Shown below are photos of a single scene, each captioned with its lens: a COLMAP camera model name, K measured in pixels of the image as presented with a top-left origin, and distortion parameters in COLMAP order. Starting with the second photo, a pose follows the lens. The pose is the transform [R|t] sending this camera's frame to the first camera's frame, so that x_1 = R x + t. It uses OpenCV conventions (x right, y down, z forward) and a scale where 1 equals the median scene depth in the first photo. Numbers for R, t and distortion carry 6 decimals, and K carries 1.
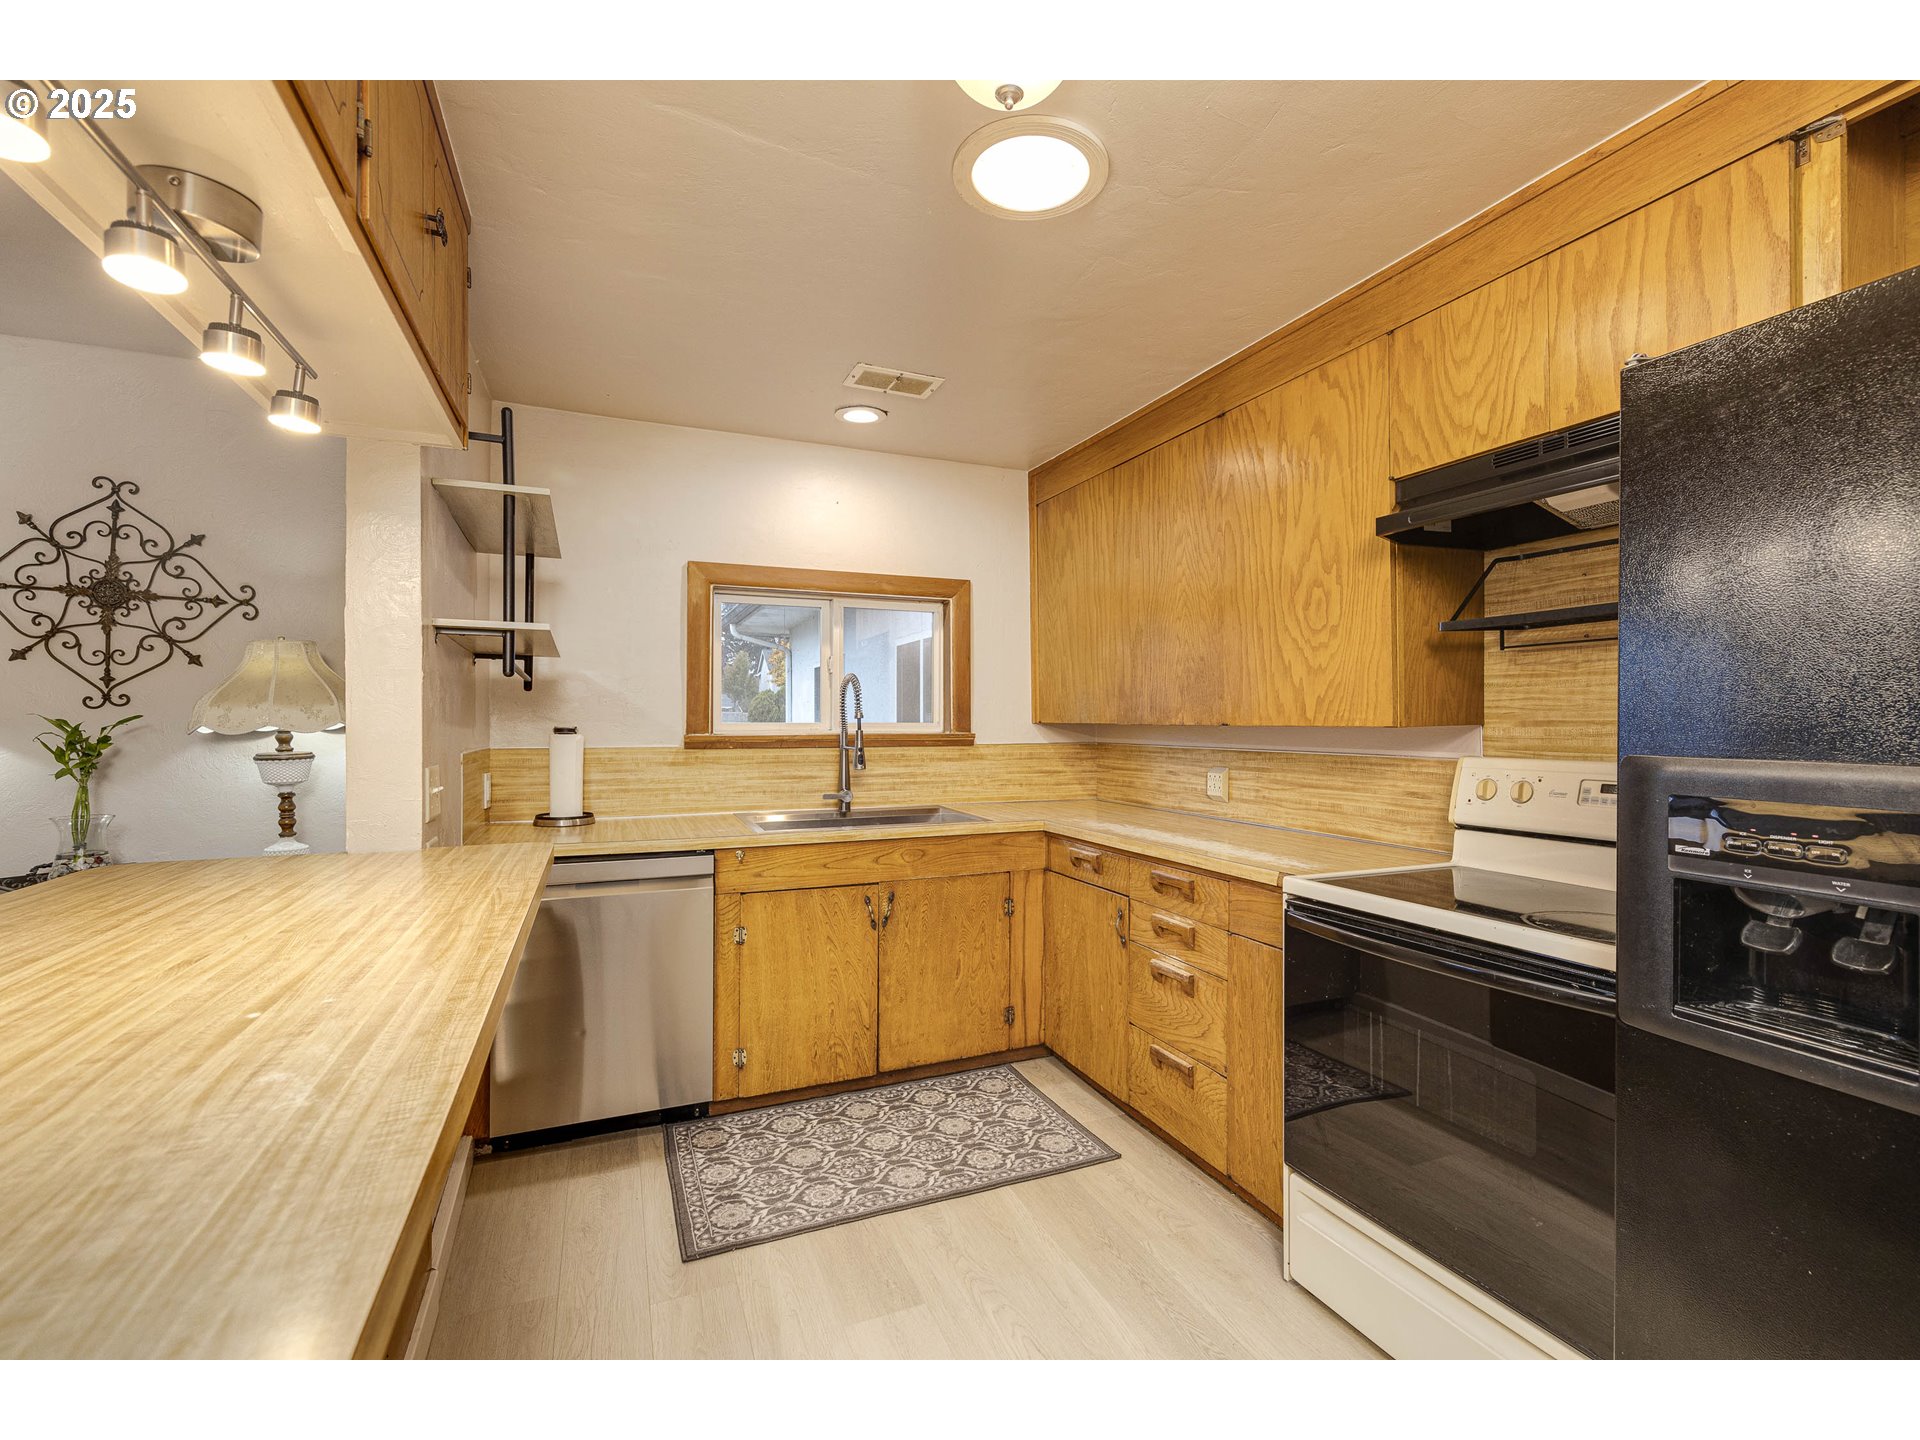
lens RADIAL K [[918.6, 0, 948.0], [0, 918.6, 710.8], [0, 0, 1]] dist [0.004153, -0.000887]
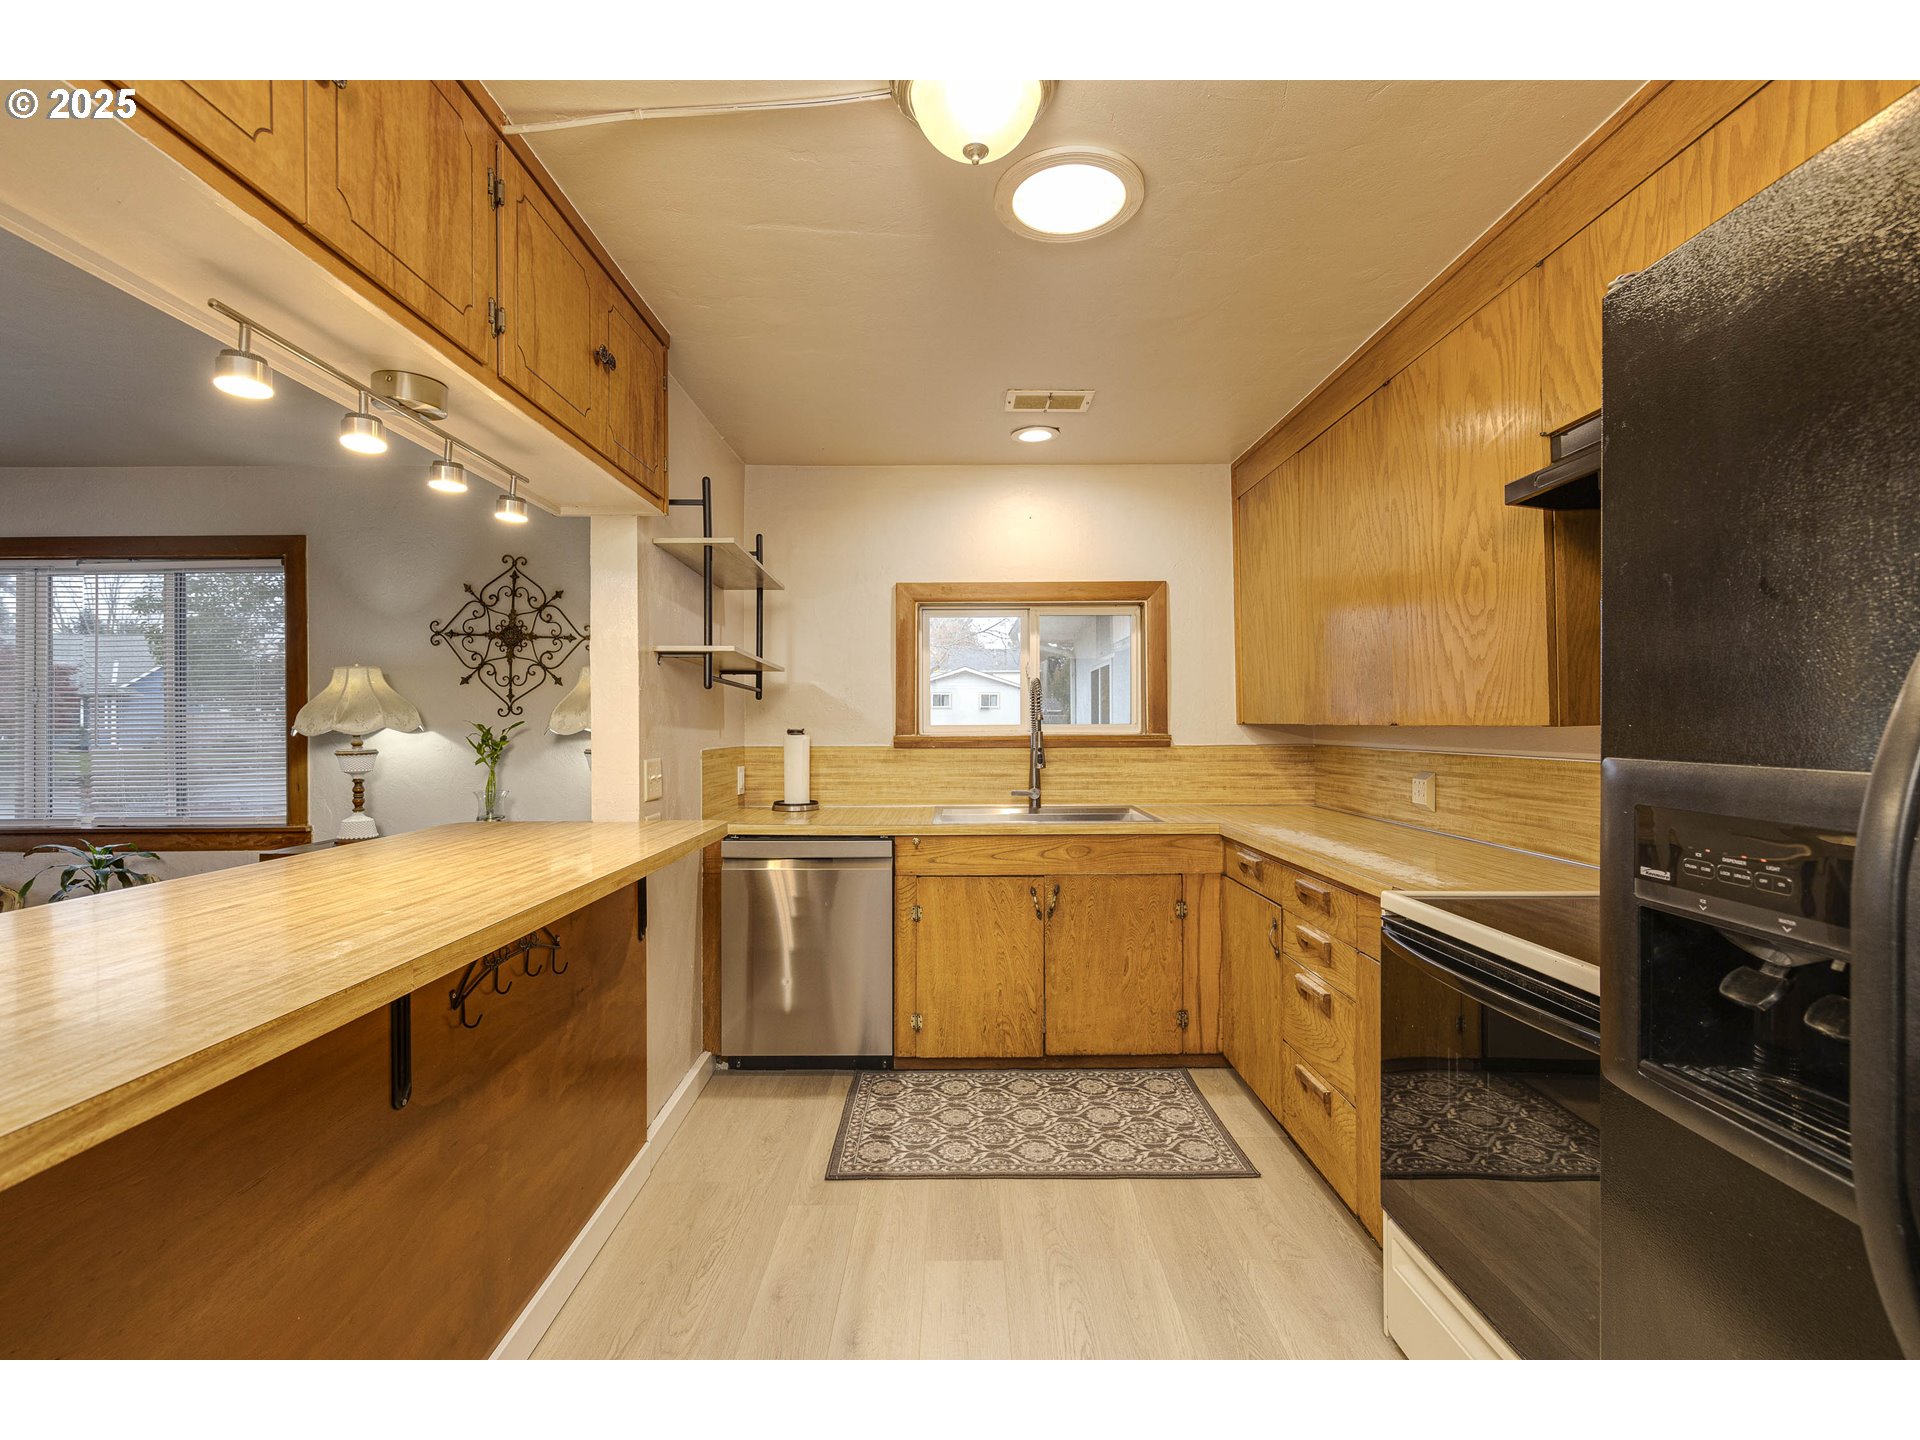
lens RADIAL K [[918.6, 0, 948.0], [0, 918.6, 710.8], [0, 0, 1]] dist [0.004153, -0.000887]
pose [[0.905638, -0.010752, -0.423915, 0.298420], [0.009386, 0.999942, -0.005309, 0.002426], [0.423948, 0.000829, 0.905686, -0.005371]]
